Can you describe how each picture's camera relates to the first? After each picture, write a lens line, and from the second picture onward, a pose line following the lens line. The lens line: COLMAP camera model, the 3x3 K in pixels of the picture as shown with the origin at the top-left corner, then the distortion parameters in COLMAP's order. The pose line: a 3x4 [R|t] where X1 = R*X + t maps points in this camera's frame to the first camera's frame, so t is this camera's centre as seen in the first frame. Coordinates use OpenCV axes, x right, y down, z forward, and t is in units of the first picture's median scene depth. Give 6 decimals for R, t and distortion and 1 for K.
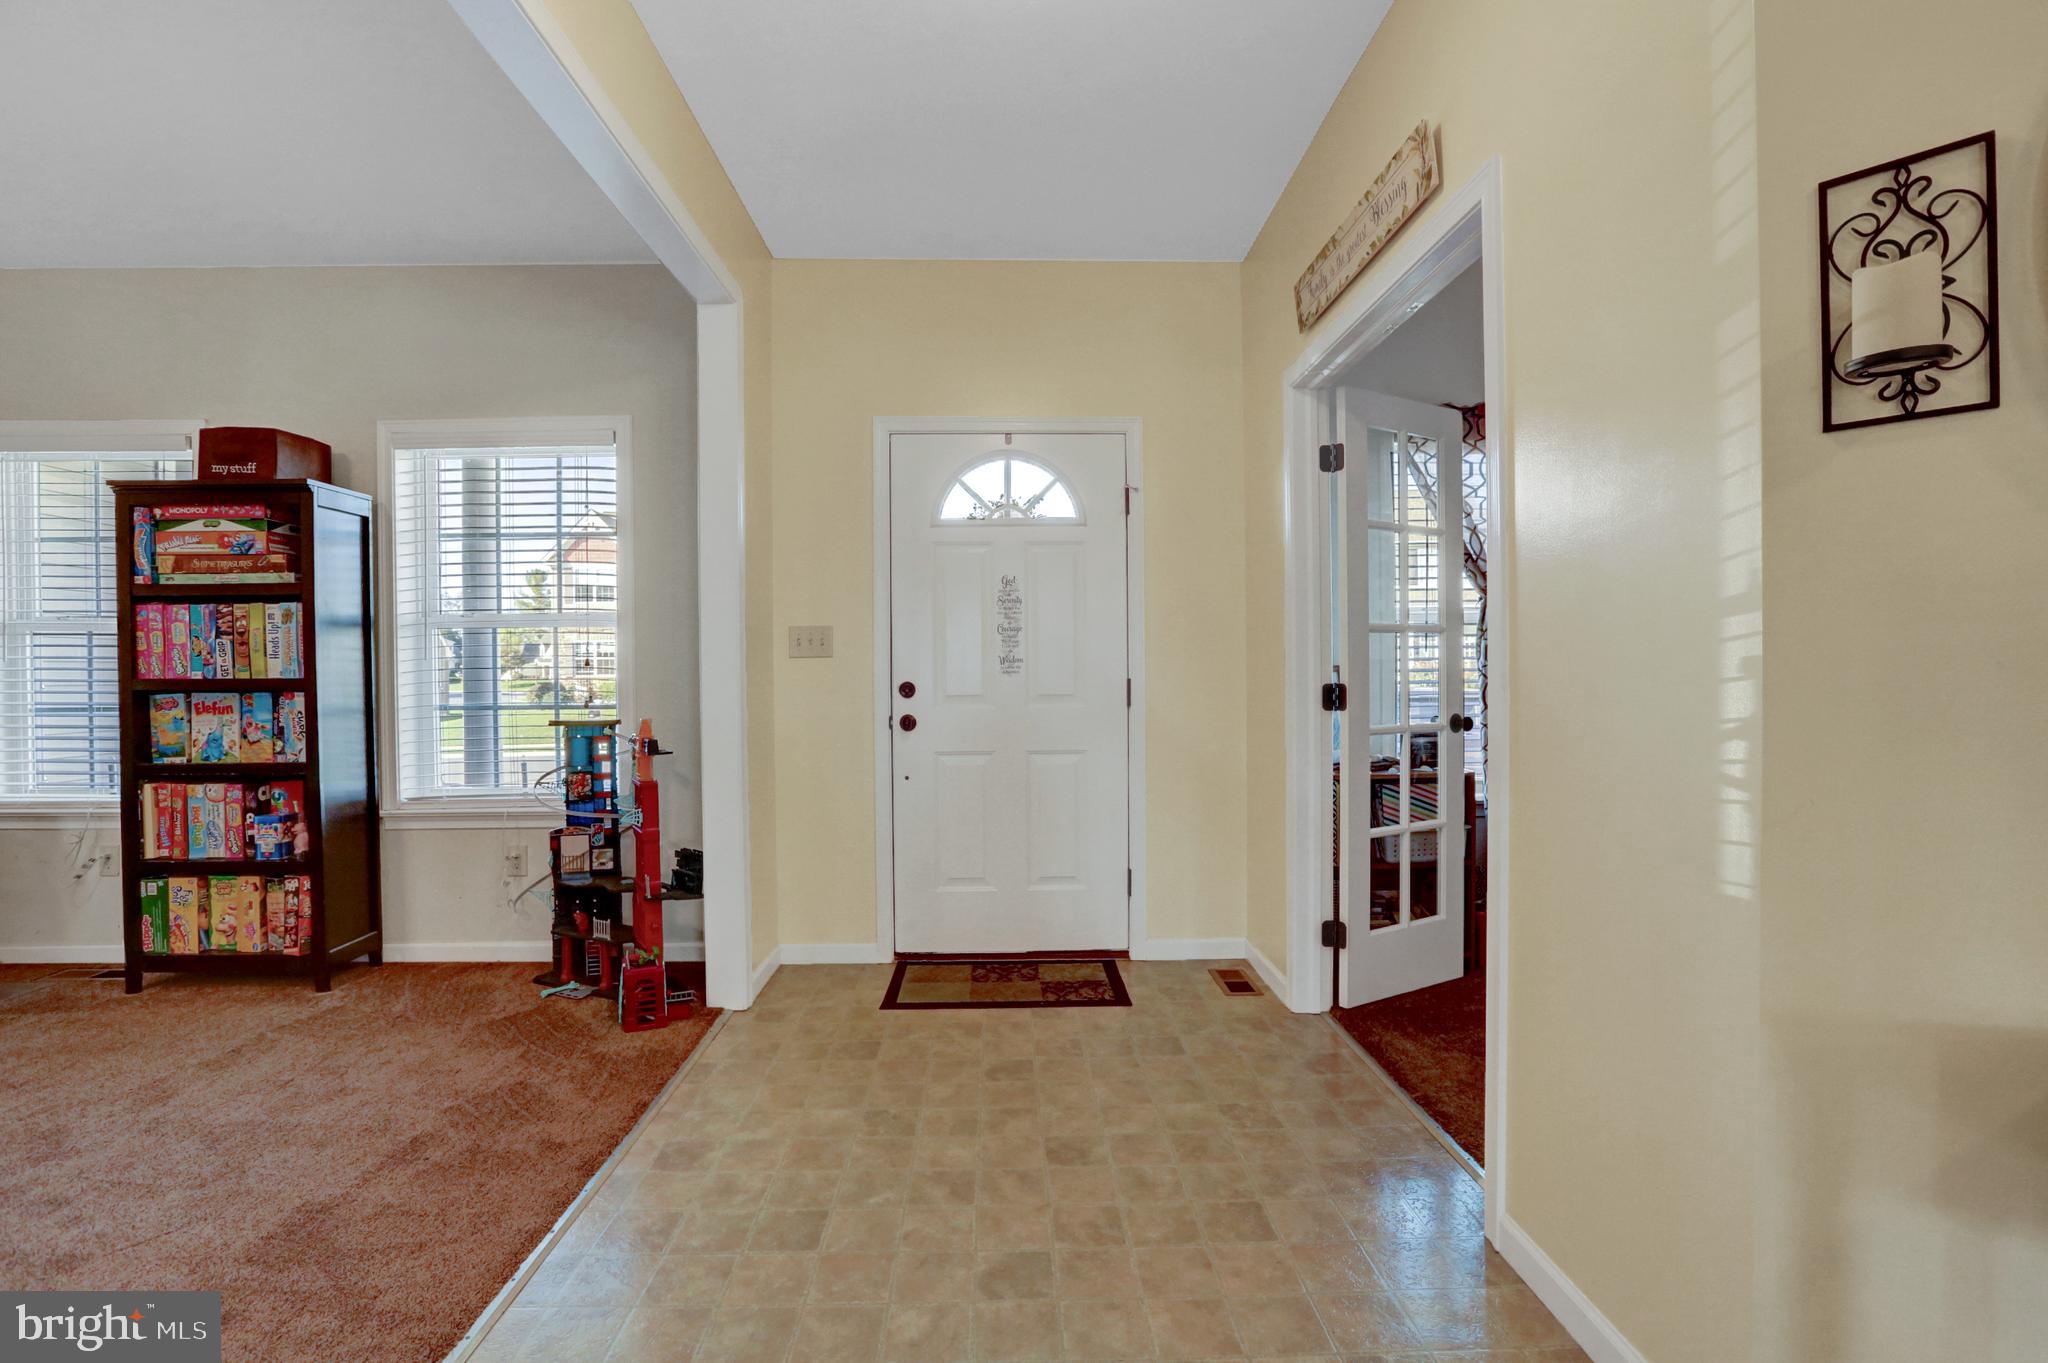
lens RADIAL K [[947.3, 0, 1020.8], [0, 947.3, 678.4], [0, 0, 1]] dist [-0.064379, 0.029161]
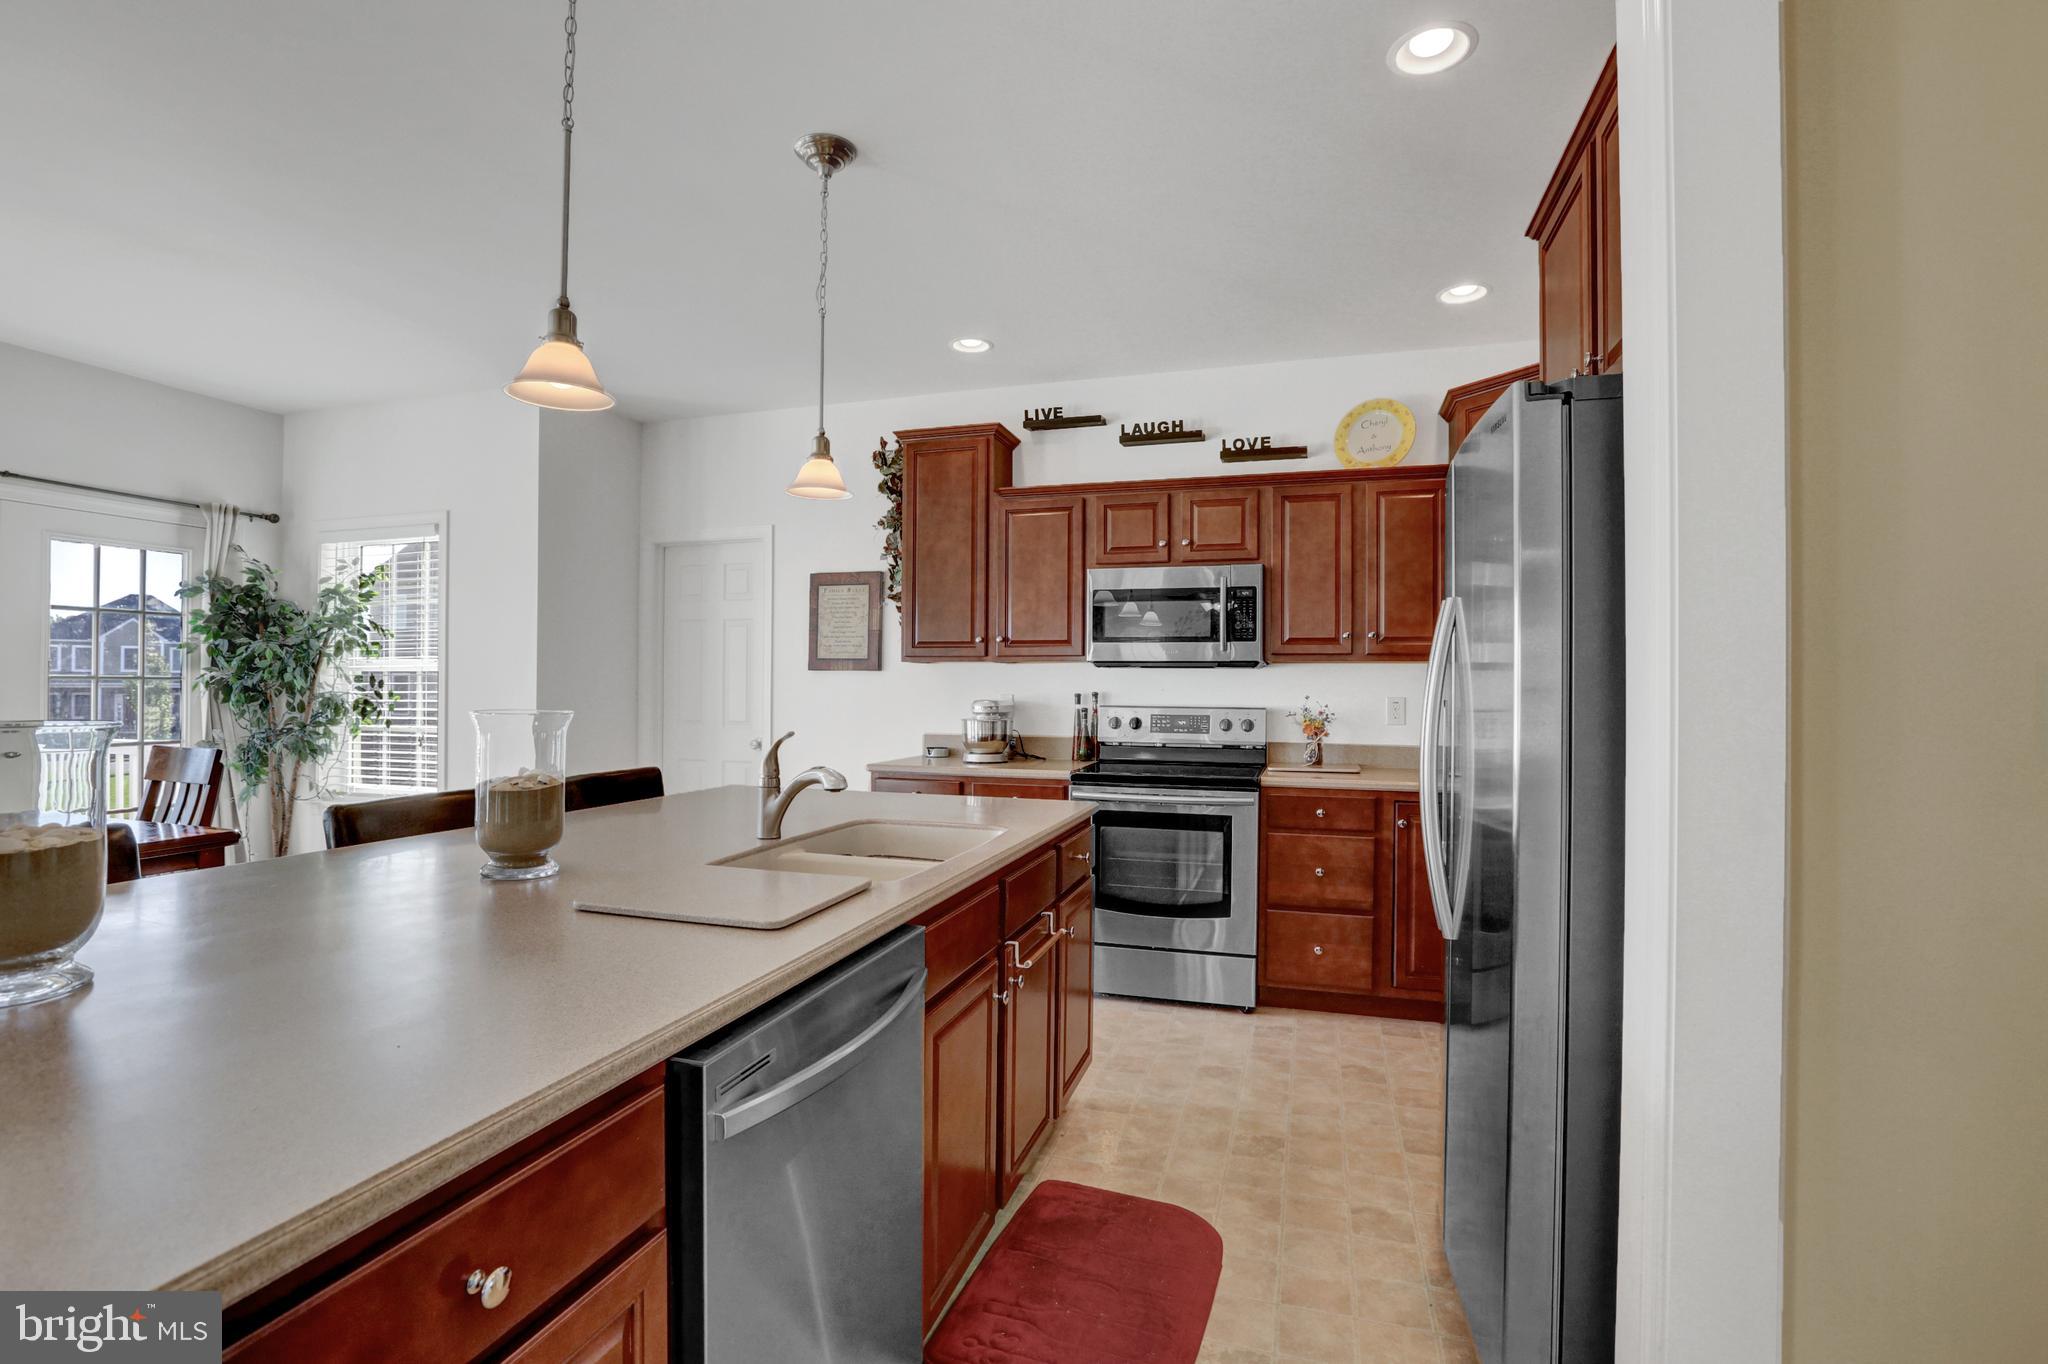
lens RADIAL K [[947.3, 0, 1020.8], [0, 947.3, 678.9], [0, 0, 1]] dist [-0.064379, 0.029161]
pose [[-0.318194, -0.007524, -0.947996, 1.602431], [-0.021281, 0.999773, -0.000792, -0.081228], [0.947787, 0.019922, -0.318282, 1.255484]]
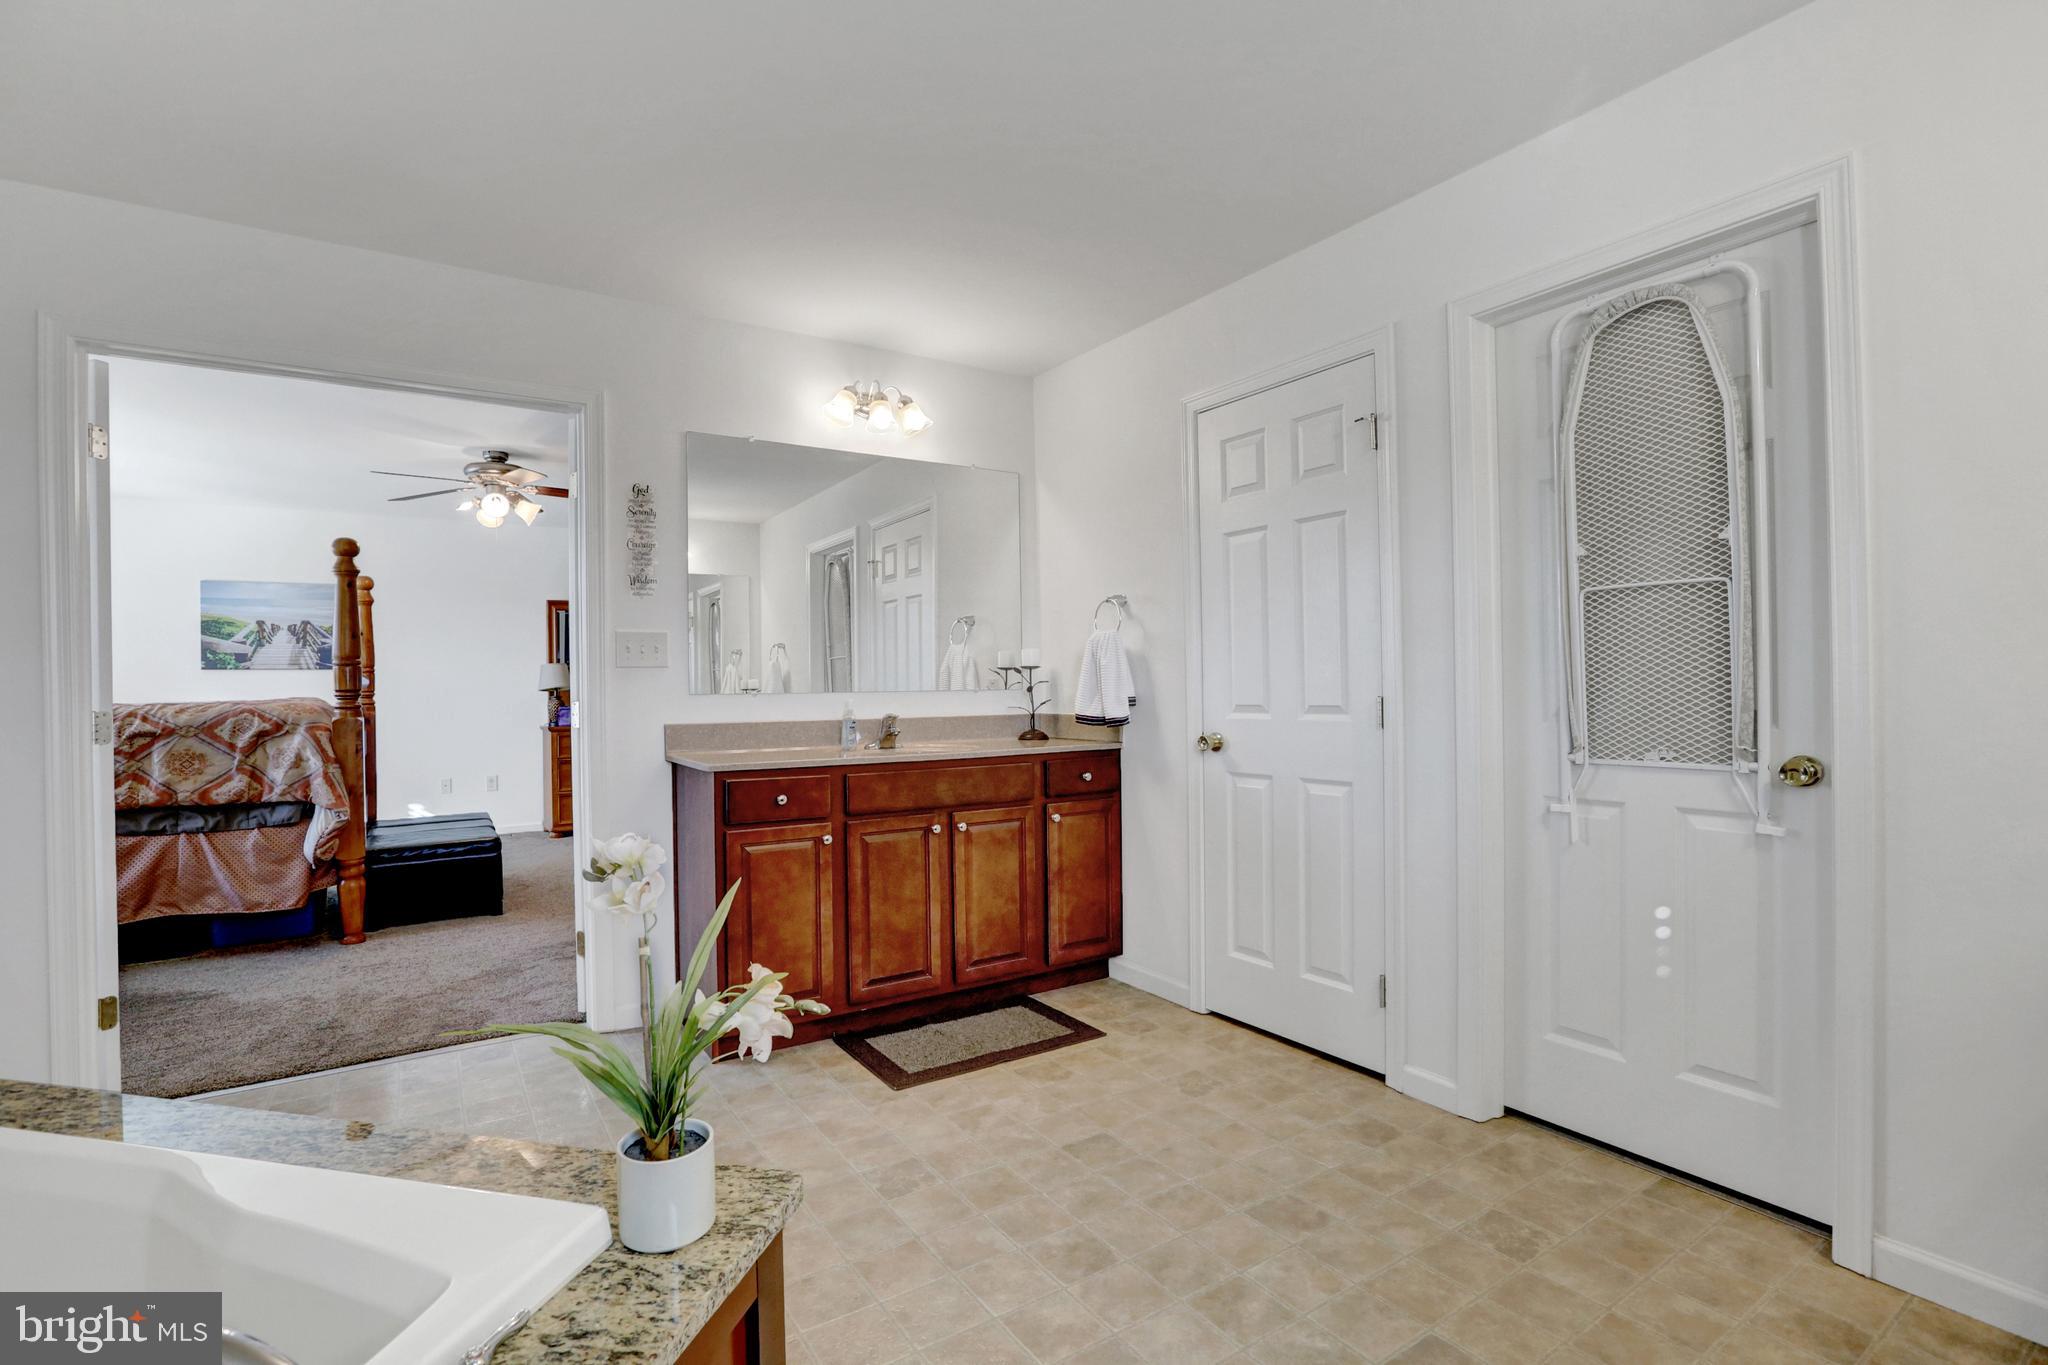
lens RADIAL K [[947.3, 0, 1020.8], [0, 947.3, 679.4], [0, 0, 1]] dist [-0.064379, 0.029161]
pose [[-0.531593, 0.014075, 0.846883, -0.695484], [0.031731, 0.999491, 0.003307, -0.027555], [-0.846406, 0.028631, -0.531769, 1.612200]]
